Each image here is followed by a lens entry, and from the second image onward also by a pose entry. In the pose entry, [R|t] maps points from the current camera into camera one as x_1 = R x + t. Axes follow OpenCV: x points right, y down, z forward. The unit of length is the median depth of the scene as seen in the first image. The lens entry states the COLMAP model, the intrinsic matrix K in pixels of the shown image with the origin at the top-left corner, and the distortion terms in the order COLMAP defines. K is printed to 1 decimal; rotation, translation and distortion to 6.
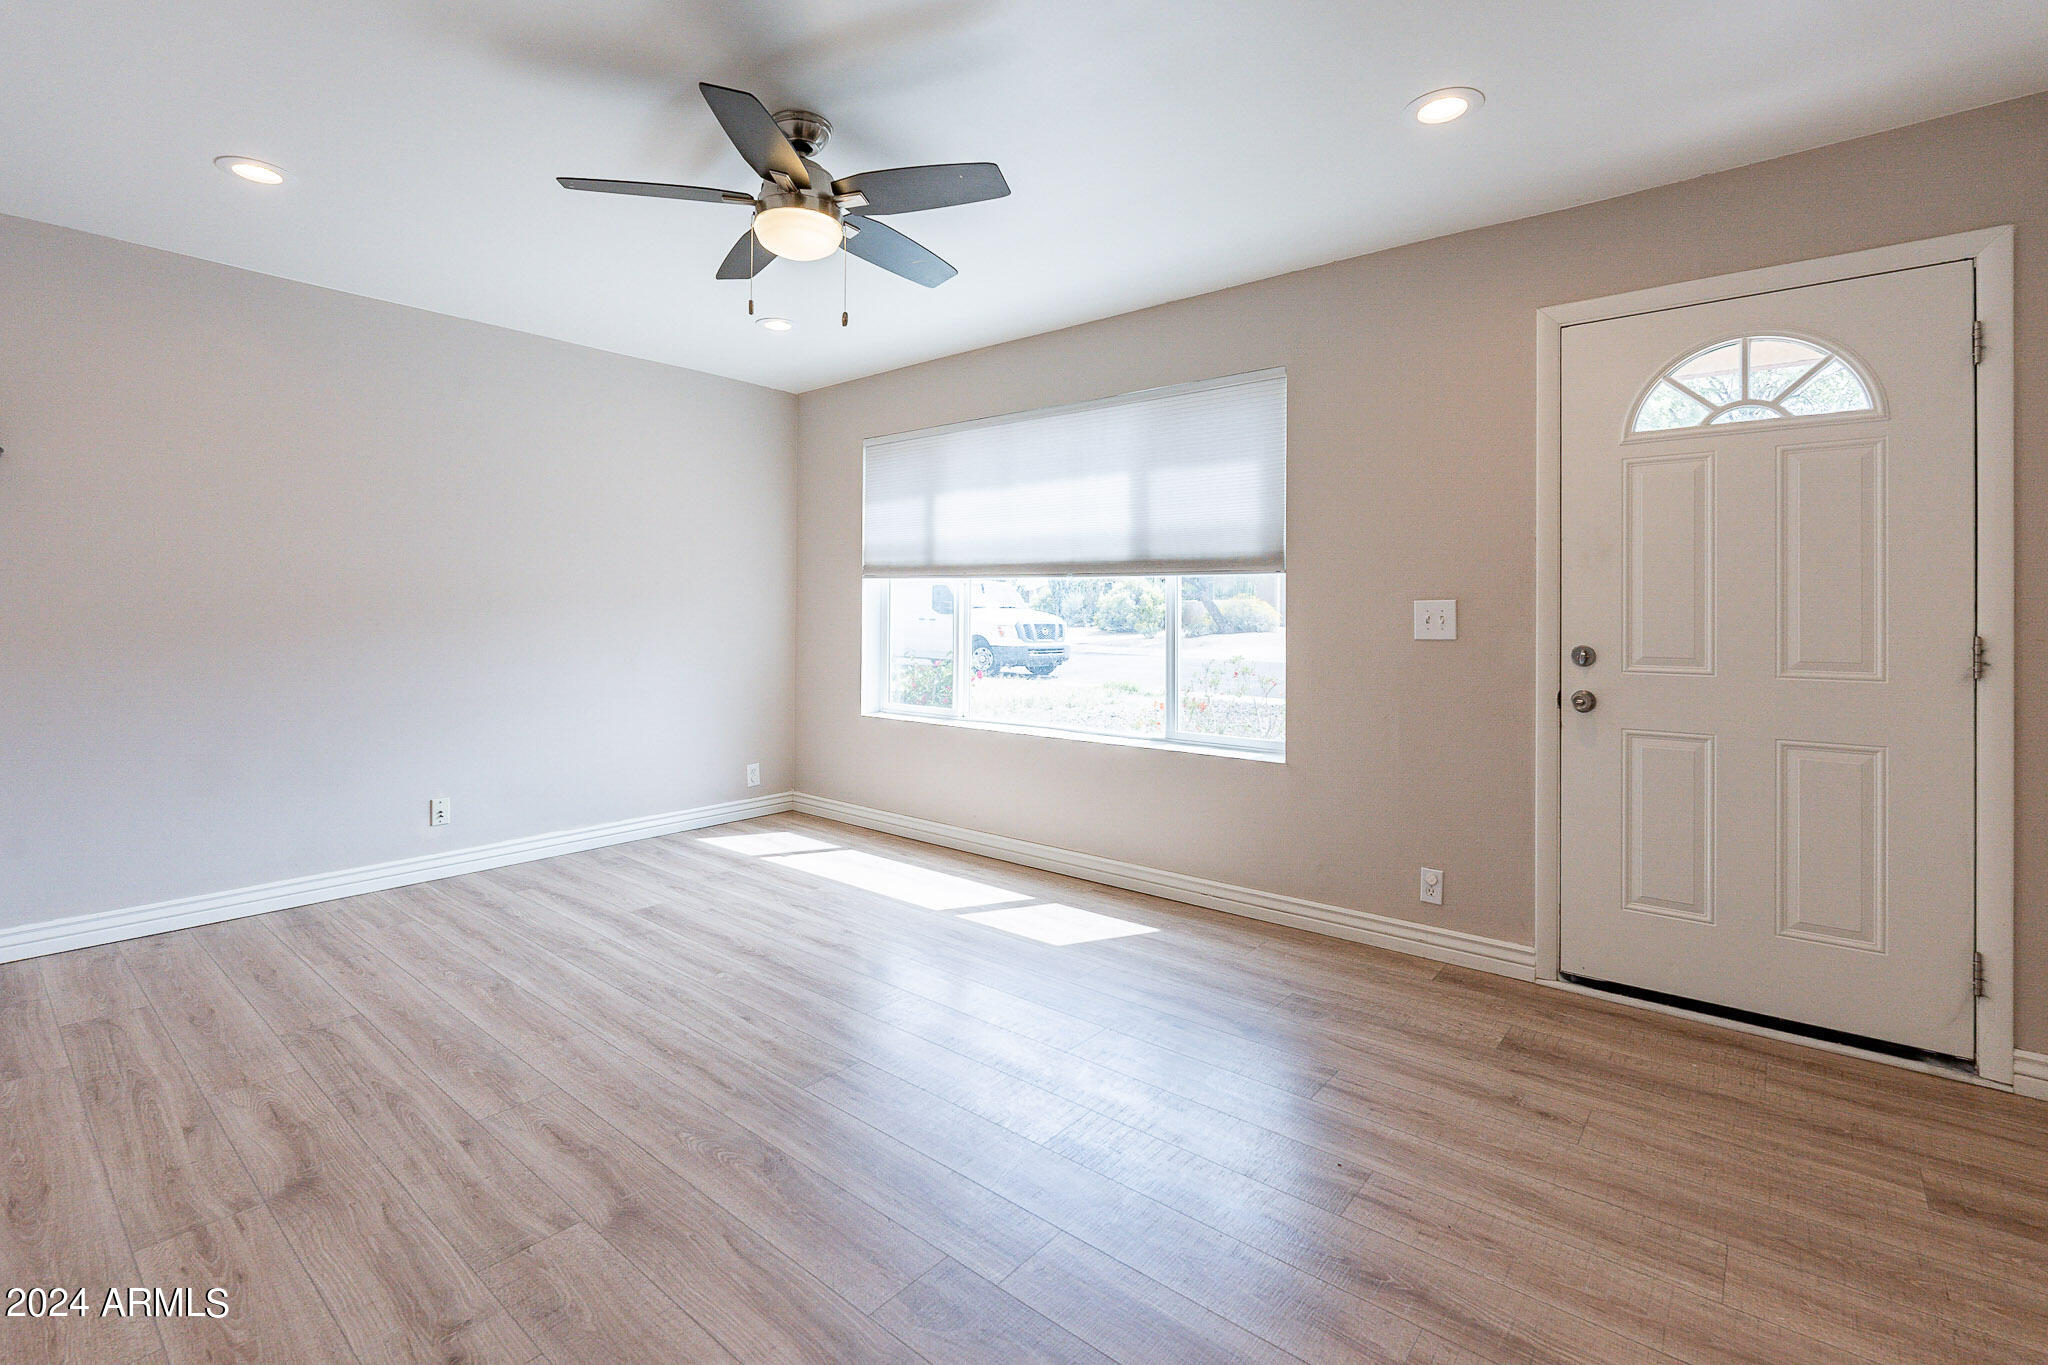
lens RADIAL K [[916.7, 0, 1028.2], [0, 916.7, 612.5], [0, 0, 1]] dist [-0.005810, 0.000219]
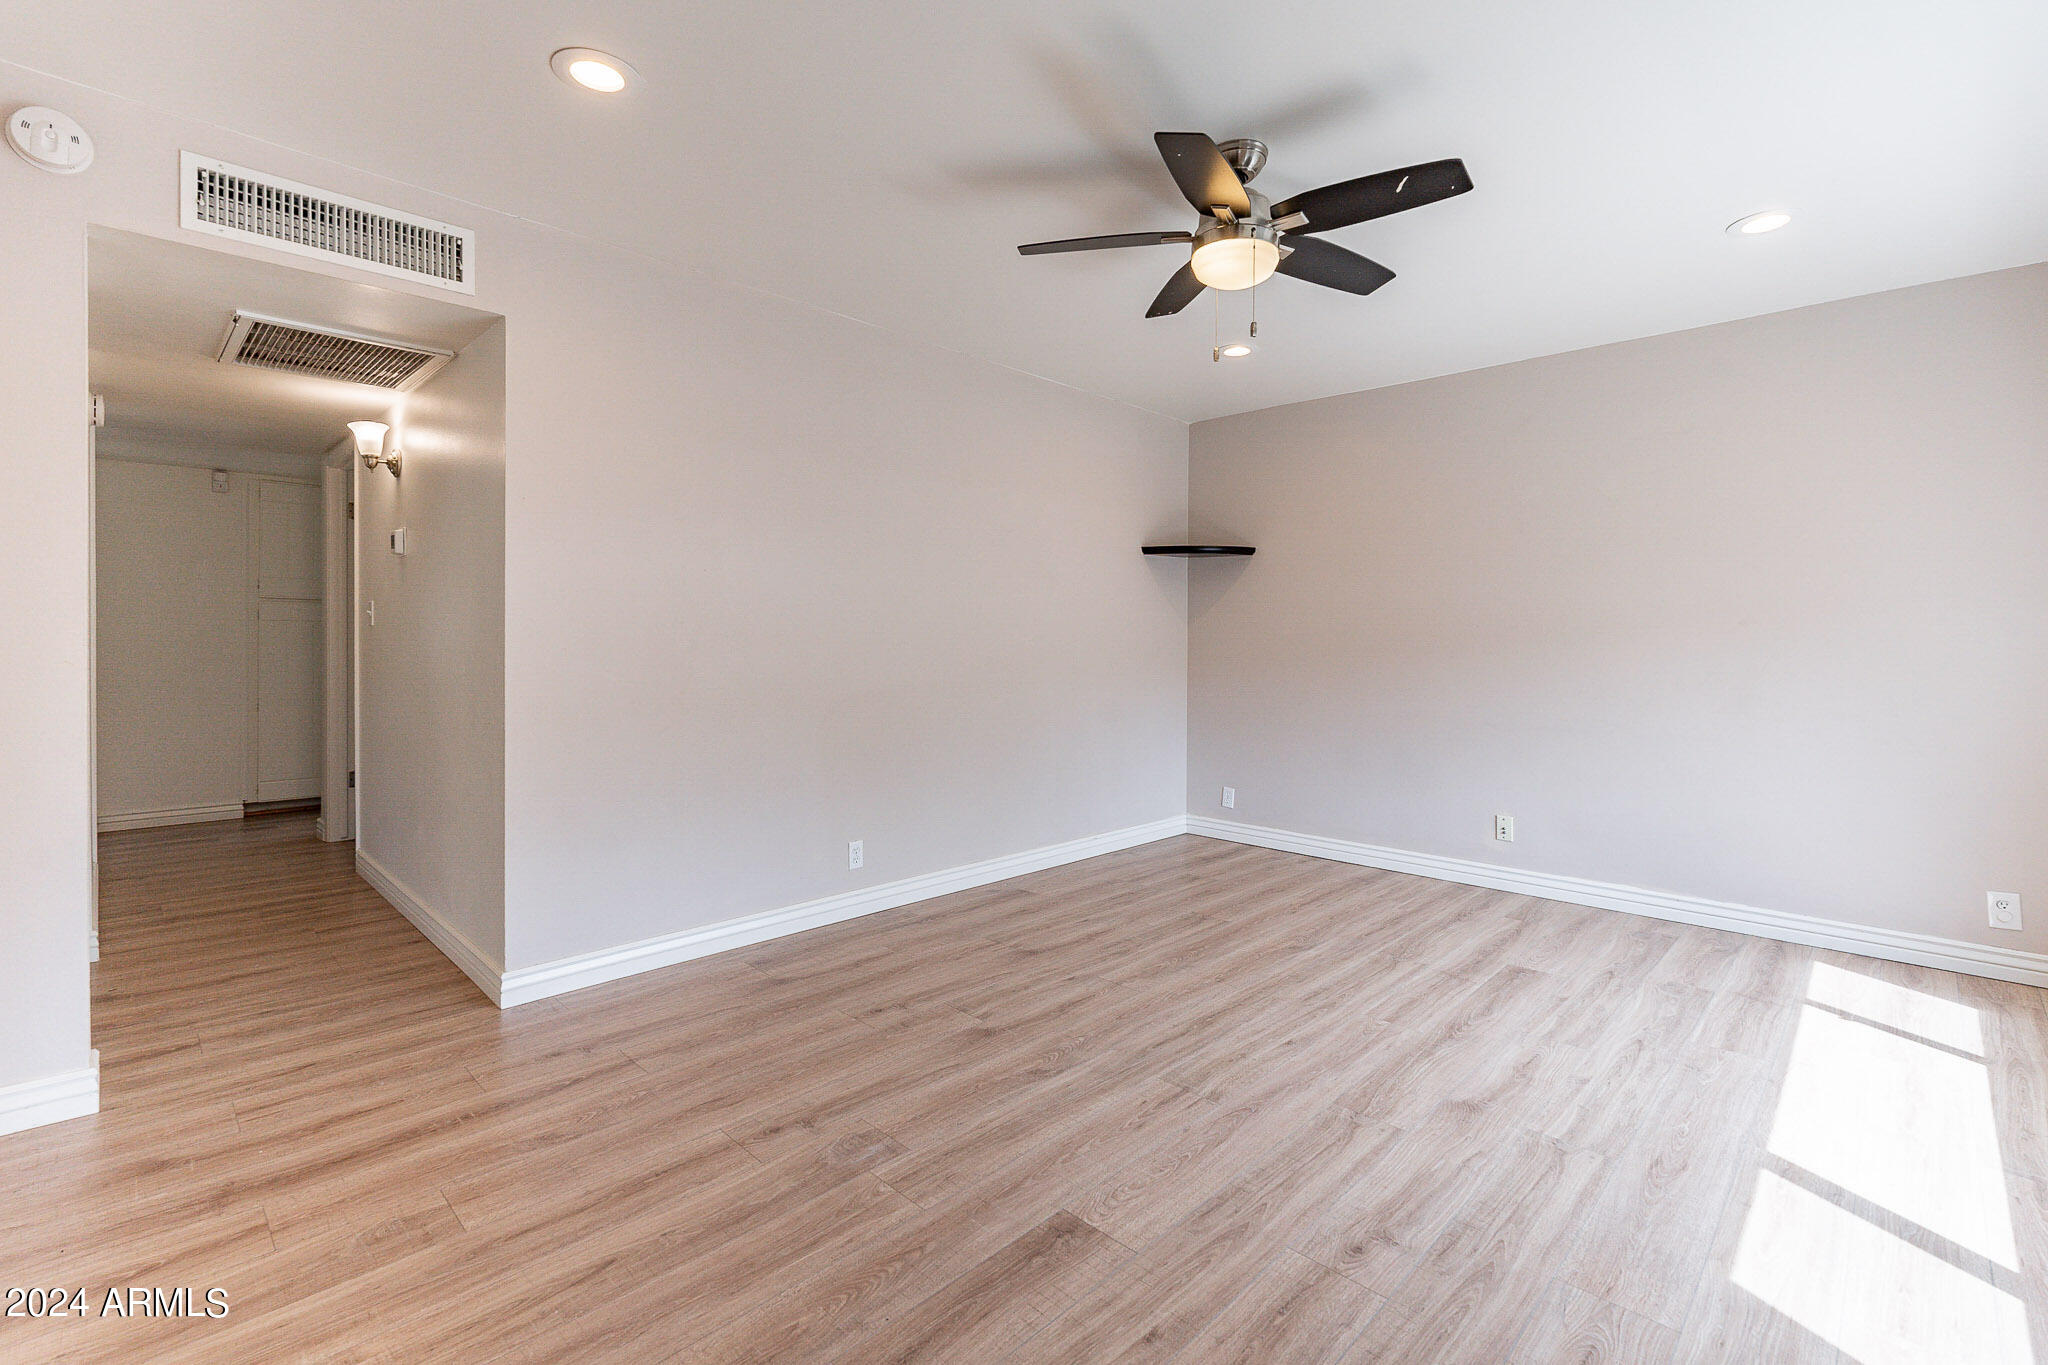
lens RADIAL K [[922.9, 0, 1023.2], [0, 922.9, 618.2], [0, 0, 1]] dist [-0.005821, -0.000257]
pose [[-0.089532, -0.027972, -0.995591, 0.763365], [-0.005232, 0.999605, -0.027614, 0.005769], [0.995970, 0.002737, -0.089643, 0.821507]]
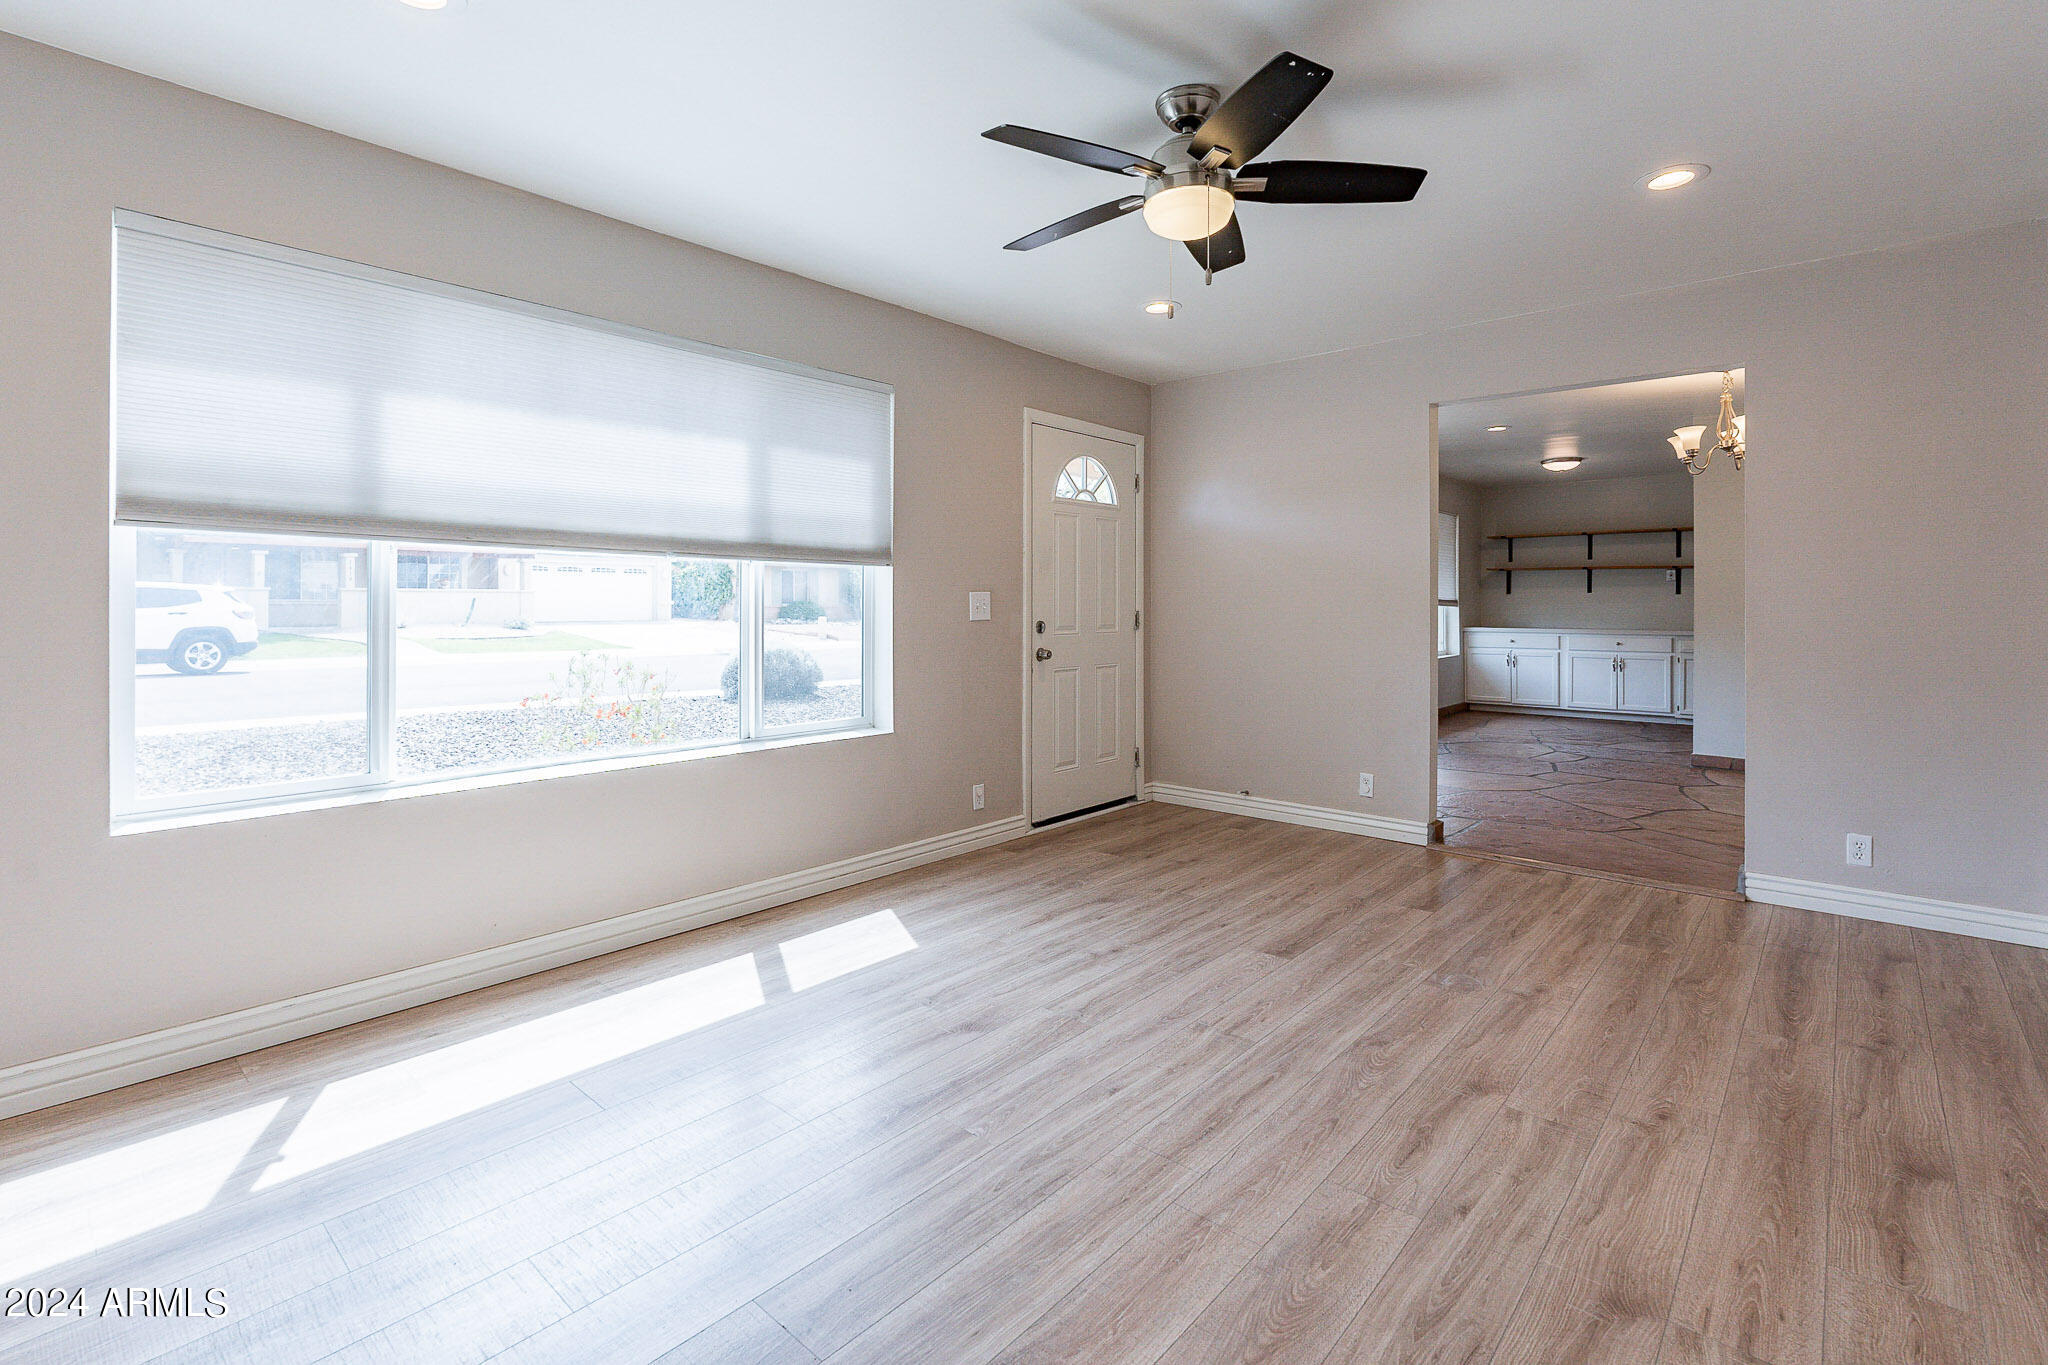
lens RADIAL K [[911.5, 0, 1025.6], [0, 911.5, 601.9], [0, 0, 1]] dist [-0.001855, -0.000161]
pose [[0.049690, -0.004116, 0.998756, -1.172828], [-0.002380, 0.999988, 0.004239, -0.005532], [-0.998762, -0.002588, 0.049680, 1.071223]]
